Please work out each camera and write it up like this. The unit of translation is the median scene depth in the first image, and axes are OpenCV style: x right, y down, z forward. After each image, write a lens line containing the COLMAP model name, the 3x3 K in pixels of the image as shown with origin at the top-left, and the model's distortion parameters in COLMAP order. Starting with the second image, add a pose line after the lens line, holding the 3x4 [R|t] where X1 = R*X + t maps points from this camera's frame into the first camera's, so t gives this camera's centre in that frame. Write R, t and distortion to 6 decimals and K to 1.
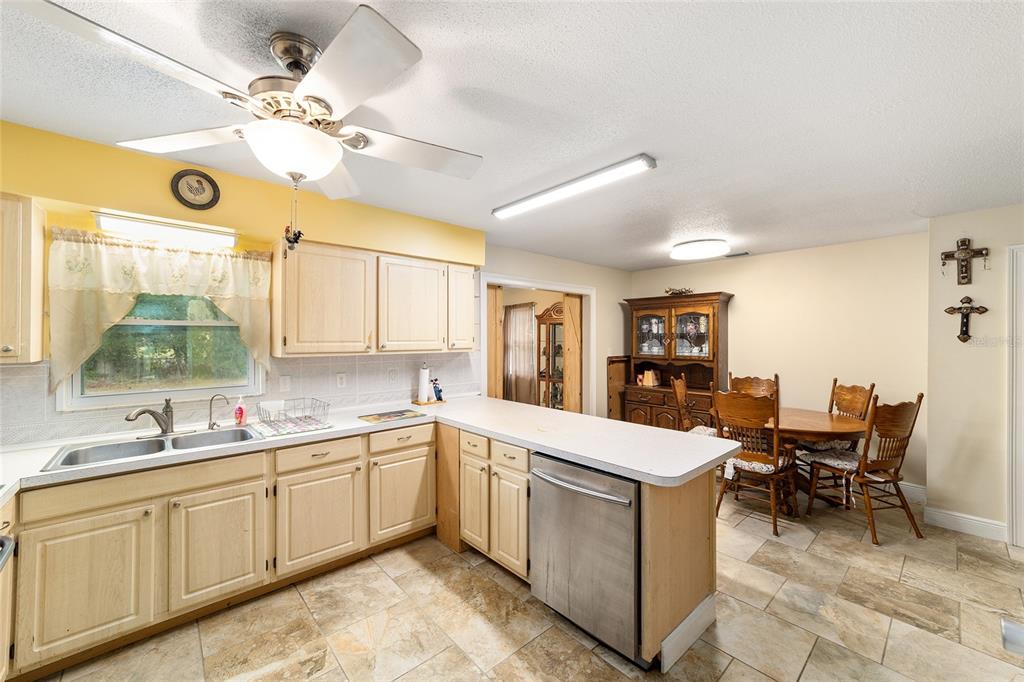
lens RADIAL K [[395.0, 0, 512.5], [0, 395.0, 337.7], [0, 0, 1]] dist [-0.010213, 0.003706]
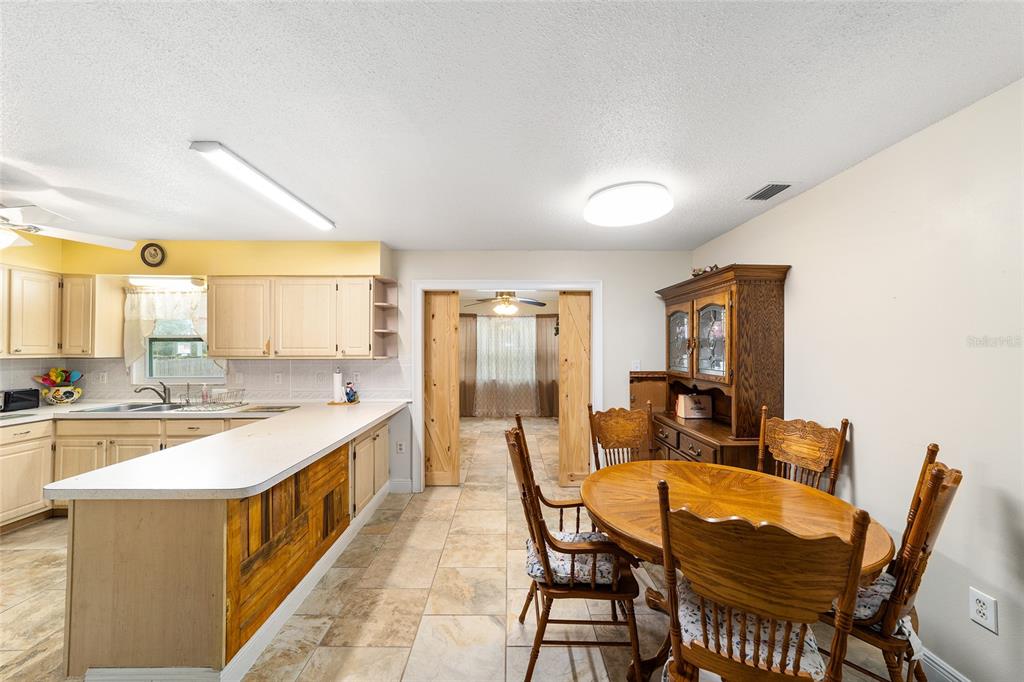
lens RADIAL K [[395.0, 0, 504.2], [0, 395.0, 345.5], [0, 0, 1]] dist [-0.010213, 0.003706]
pose [[0.750978, -0.002277, -0.660323, 0.667800], [-0.000338, 0.999993, -0.003832, 0.003437], [0.660327, 0.003100, 0.750972, 0.357523]]
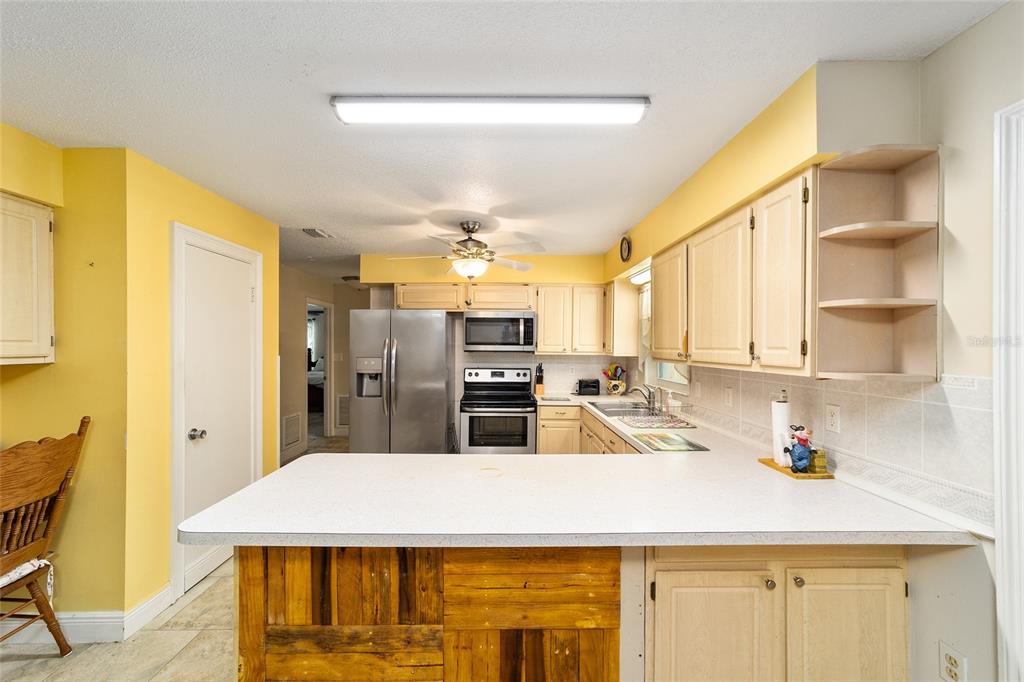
lens RADIAL K [[395.0, 0, 516.7], [0, 395.0, 343.3], [0, 0, 1]] dist [-0.010213, 0.003706]
pose [[-0.649706, -0.008713, -0.760136, 0.319846], [-0.006369, 0.999962, -0.006019, 0.003796], [0.760159, 0.000931, -0.649736, 0.816535]]
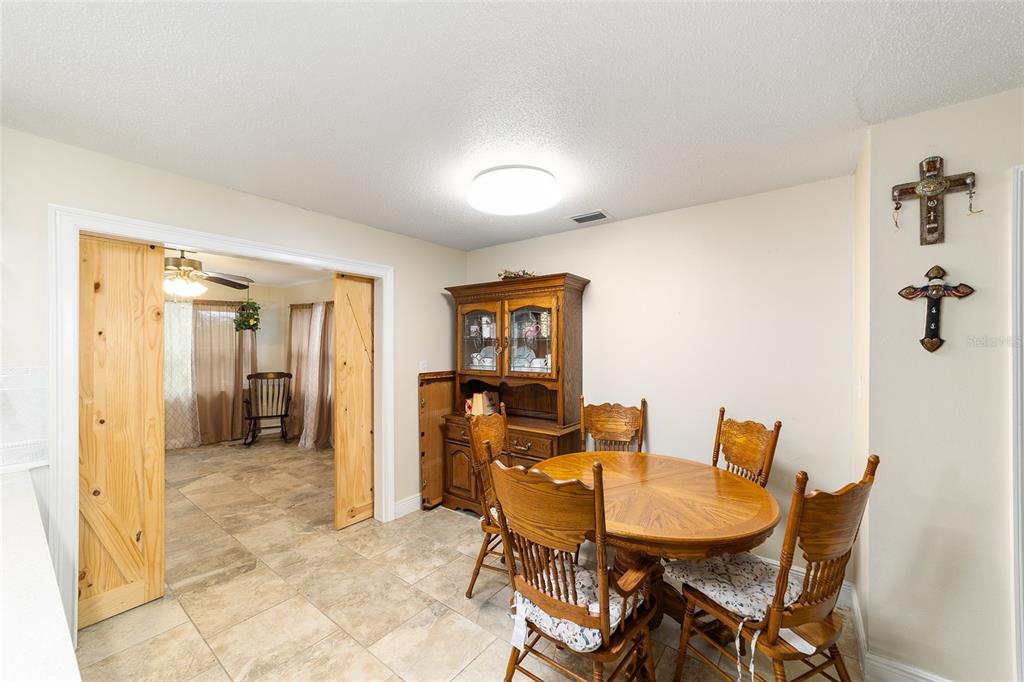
lens RADIAL K [[395.0, 0, 511.5], [0, 395.0, 343.8], [0, 0, 1]] dist [-0.010213, 0.003706]
pose [[0.980868, -0.001648, 0.194665, 0.321034], [0.002202, 0.999994, -0.002626, 0.000818], [-0.194660, 0.003005, 0.980866, 0.390002]]
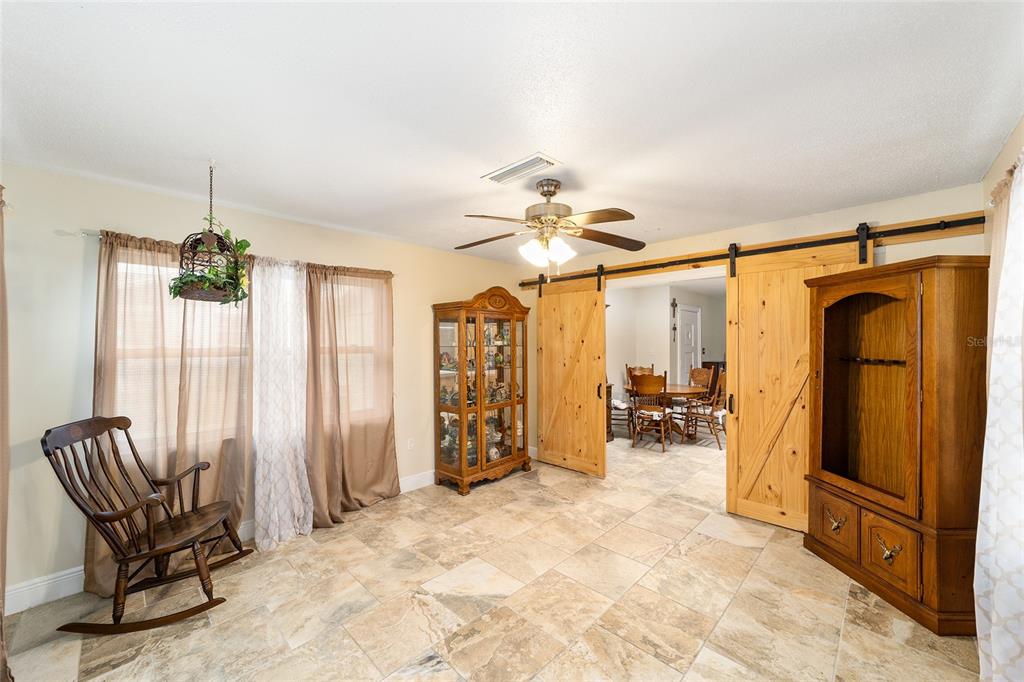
lens RADIAL K [[395.0, 0, 510.8], [0, 395.0, 337.9], [0, 0, 1]] dist [-0.010213, 0.003706]
pose [[-0.080703, 0.004754, 0.996727, -0.782888], [0.003427, 0.999984, -0.004492, -0.000862], [-0.996732, 0.003053, -0.080718, 1.479184]]
